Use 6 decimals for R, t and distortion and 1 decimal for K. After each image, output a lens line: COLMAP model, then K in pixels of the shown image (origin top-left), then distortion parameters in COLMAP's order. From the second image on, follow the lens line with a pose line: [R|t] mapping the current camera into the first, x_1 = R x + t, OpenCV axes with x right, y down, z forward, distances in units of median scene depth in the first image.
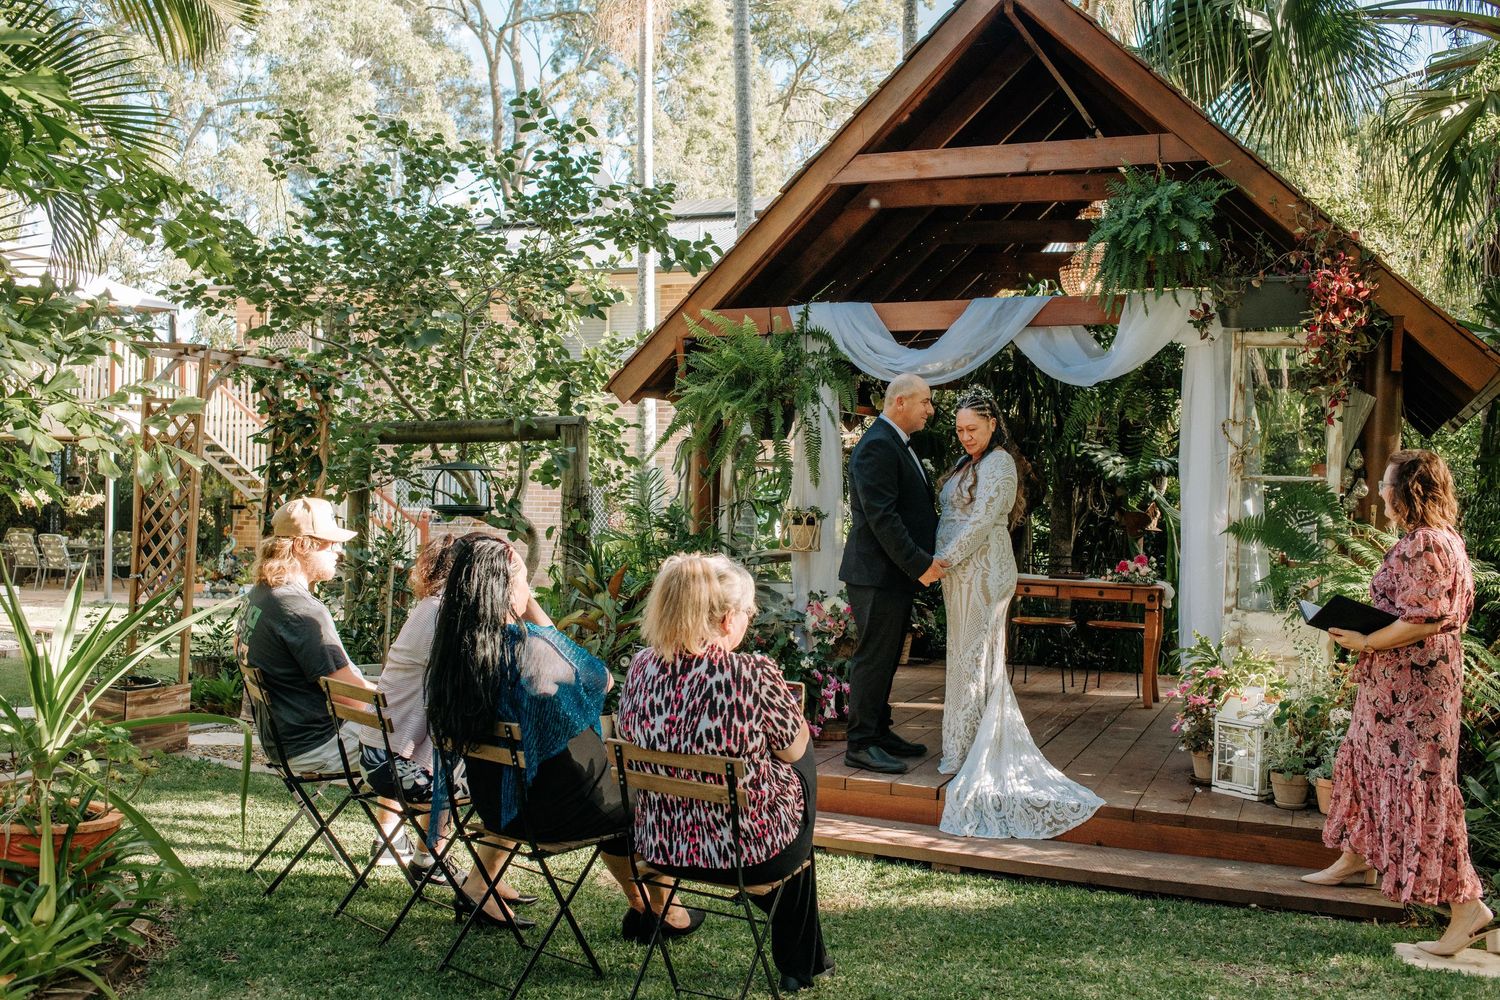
lens RADIAL K [[1538.4, 0, 750.0], [0, 1538.4, 500.0], [0, 0, 1]] dist [-0.073737, -0.000397]
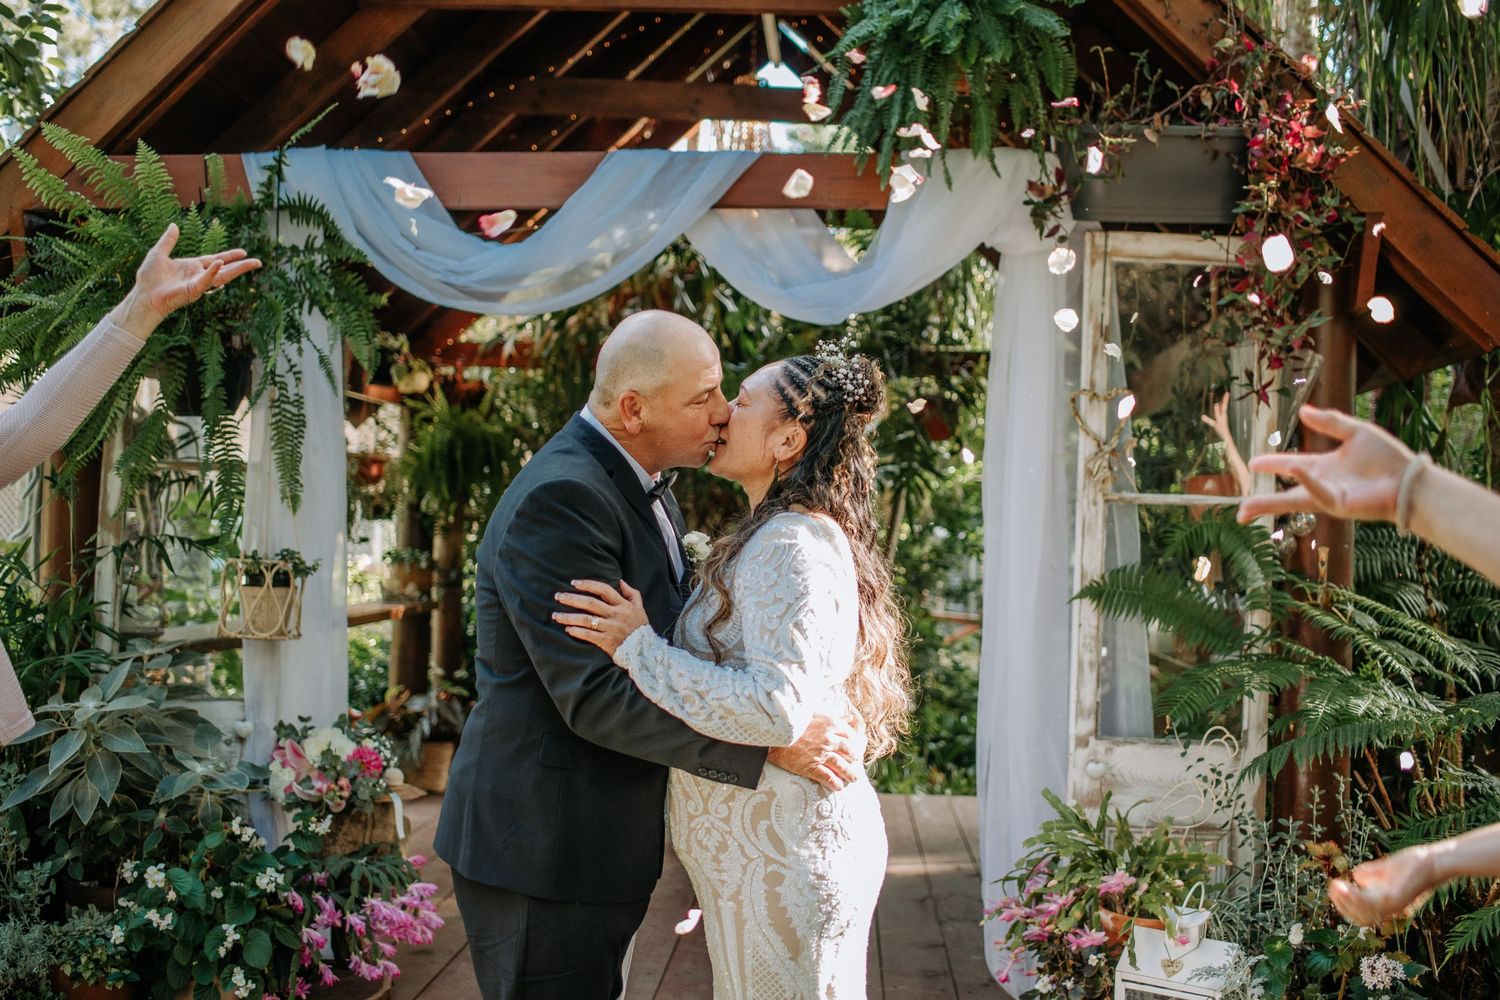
lens RADIAL K [[1538.4, 0, 750.0], [0, 1538.4, 500.0], [0, 0, 1]] dist [-0.073737, -0.000397]
pose [[0.947706, 0.011244, 0.318945, 0.025412], [-0.001596, 0.999534, -0.030495, 0.002935], [-0.319139, 0.028391, 0.947282, 0.485560]]
